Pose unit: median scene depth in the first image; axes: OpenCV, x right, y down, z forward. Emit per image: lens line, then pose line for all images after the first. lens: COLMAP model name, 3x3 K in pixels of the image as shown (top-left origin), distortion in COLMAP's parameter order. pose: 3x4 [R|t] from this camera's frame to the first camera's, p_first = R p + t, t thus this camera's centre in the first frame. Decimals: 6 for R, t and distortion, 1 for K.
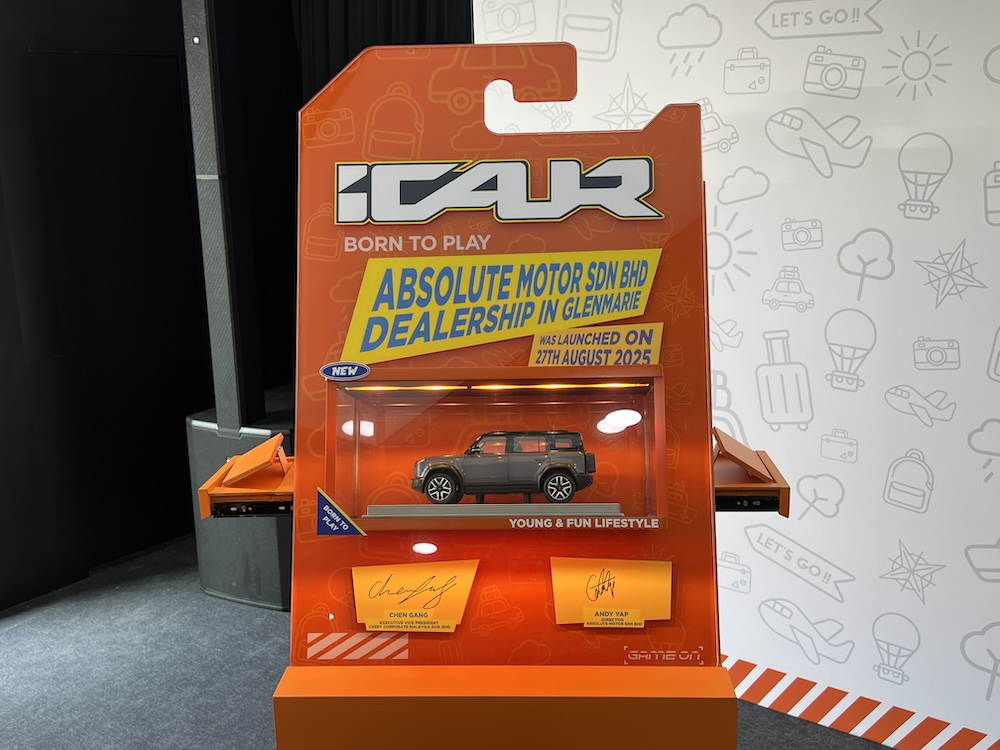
lens RADIAL K [[1056.1, 0, 499.4], [0, 1056.1, 391.6], [0, 0, 1]] dist [0.115271, -0.287391]
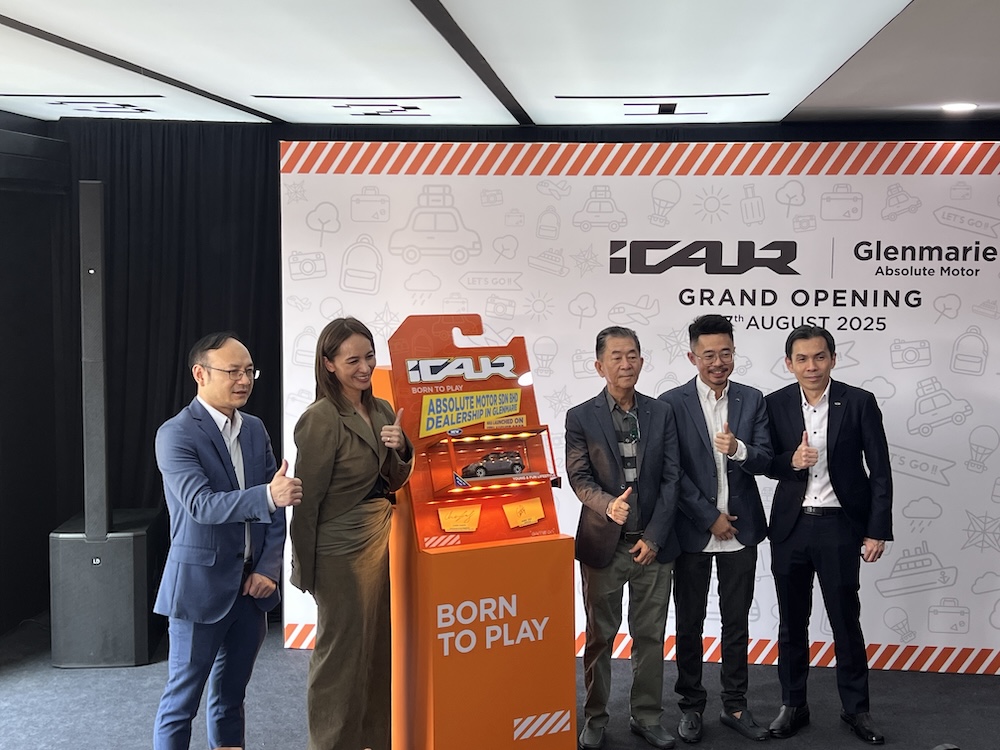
lens RADIAL K [[1394.6, 0, 500.0], [0, 1394.6, 375.0], [0, 0, 1]] dist [-0.000670, 0.007645]
pose [[0.852408, -0.023043, 0.522369, -1.751406], [0.108534, 0.985067, -0.133654, 0.302816], [-0.511488, 0.170623, 0.842180, -1.986752]]
